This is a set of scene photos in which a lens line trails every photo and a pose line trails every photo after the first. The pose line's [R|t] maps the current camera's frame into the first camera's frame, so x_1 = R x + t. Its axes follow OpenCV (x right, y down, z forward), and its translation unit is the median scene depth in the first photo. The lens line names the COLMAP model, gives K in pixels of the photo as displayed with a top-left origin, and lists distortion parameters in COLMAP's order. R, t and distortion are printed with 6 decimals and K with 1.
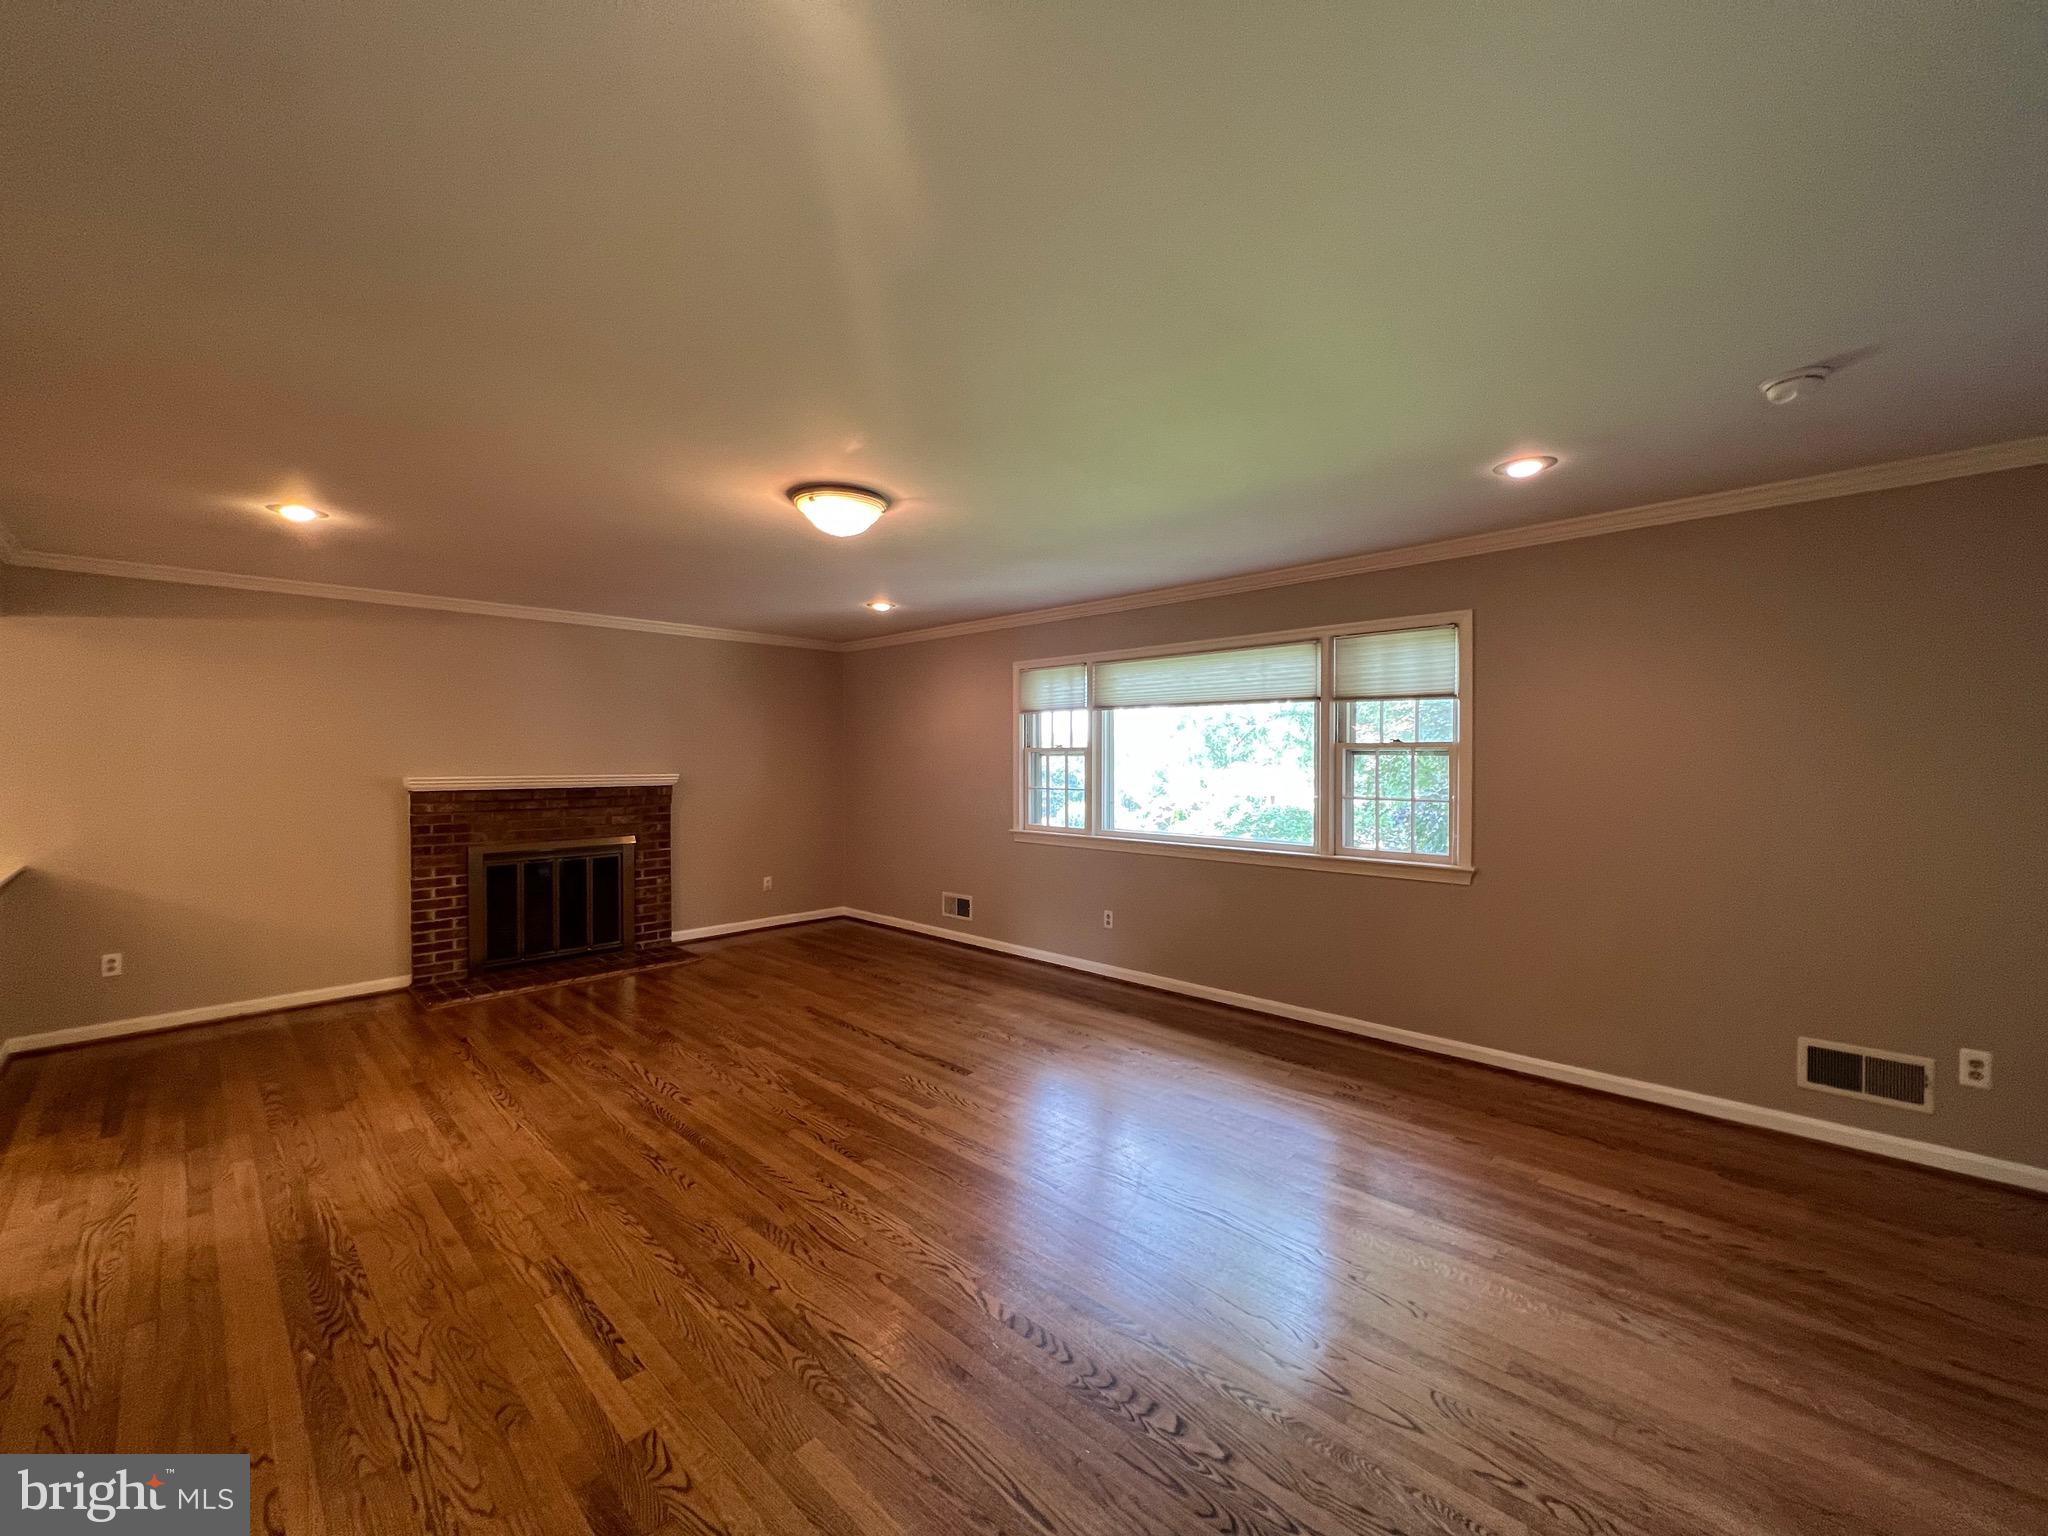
lens RADIAL K [[818.0, 0, 1026.9], [0, 818.0, 762.7], [0, 0, 1]] dist [-0.001092, -0.000210]
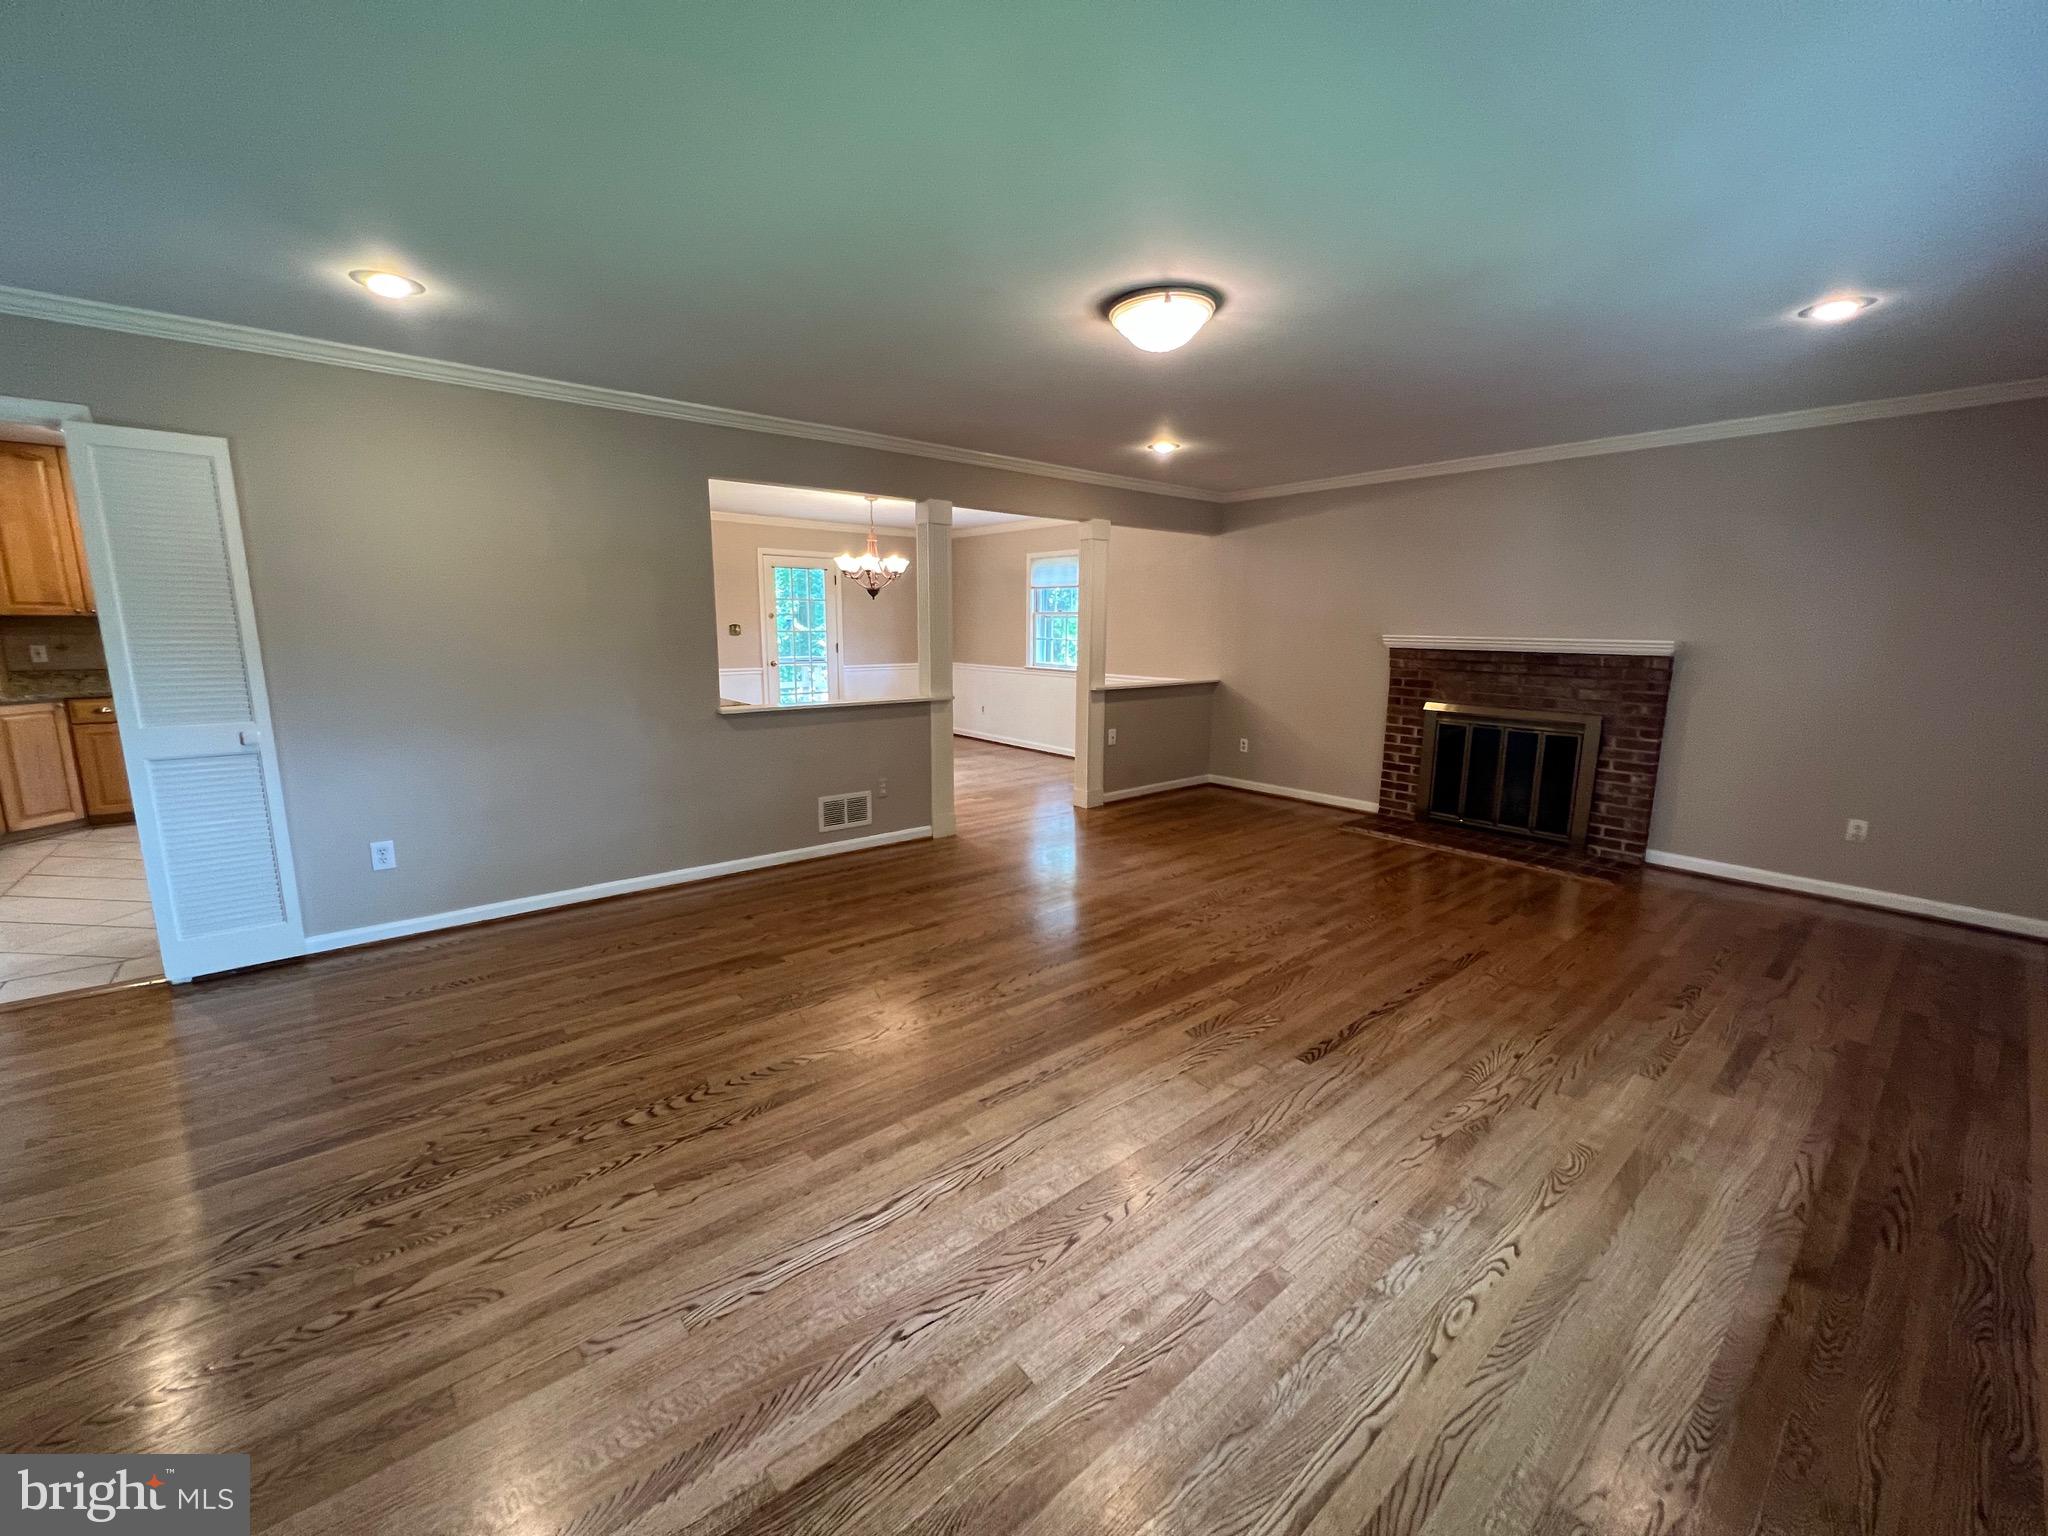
lens RADIAL K [[818.0, 0, 1022.5], [0, 818.0, 765.8], [0, 0, 1]] dist [-0.001092, -0.000210]
pose [[-0.110528, 0.174090, -0.978507, 0.500546], [-0.012808, 0.984208, 0.176551, 0.003013], [0.993790, 0.032046, -0.106553, 0.675863]]
